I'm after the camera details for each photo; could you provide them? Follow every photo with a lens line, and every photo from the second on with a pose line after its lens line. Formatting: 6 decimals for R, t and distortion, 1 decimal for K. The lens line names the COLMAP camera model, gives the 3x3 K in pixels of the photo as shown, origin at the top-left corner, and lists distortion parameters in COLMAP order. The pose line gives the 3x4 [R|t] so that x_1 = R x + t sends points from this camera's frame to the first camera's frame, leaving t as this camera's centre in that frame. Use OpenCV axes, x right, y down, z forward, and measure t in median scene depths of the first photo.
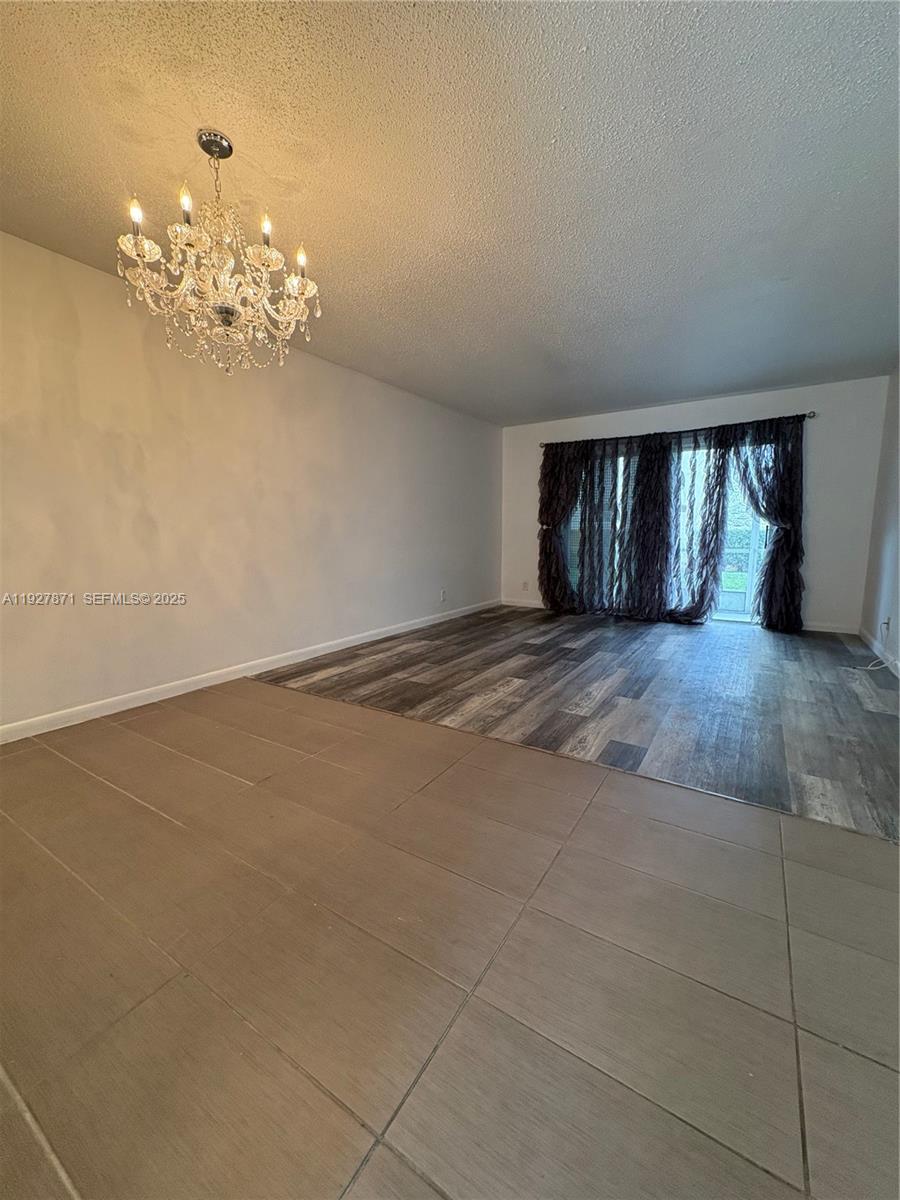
lens RADIAL K [[479.8, 0, 451.6], [0, 479.8, 597.4], [0, 0, 1]] dist [0.004041, -0.000764]
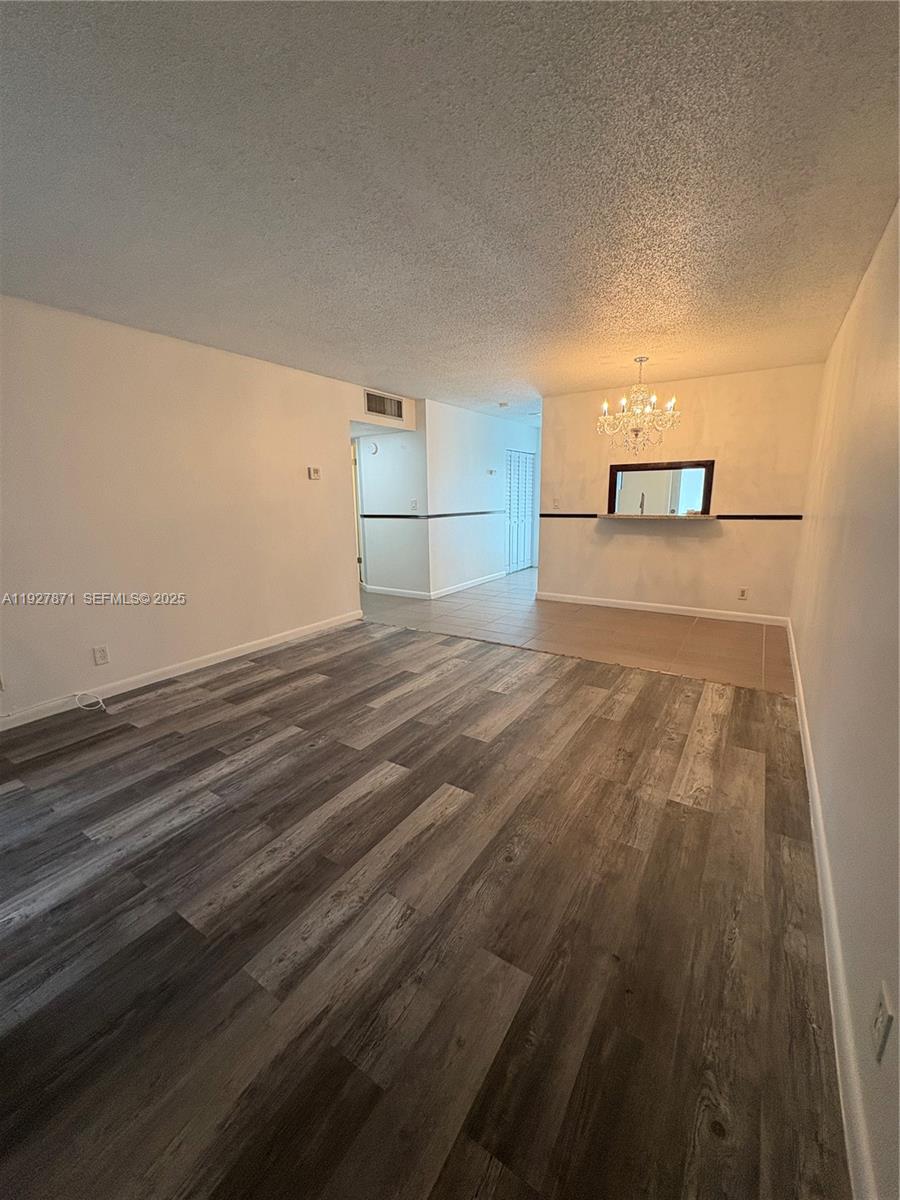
lens RADIAL K [[479.8, 0, 448.8], [0, 479.8, 599.3], [0, 0, 1]] dist [0.004041, -0.000764]
pose [[-0.999791, 0.015423, 0.013444, 0.227827], [0.019101, 0.939100, 0.343114, -0.356890], [-0.007334, 0.343299, -0.939198, 1.914900]]
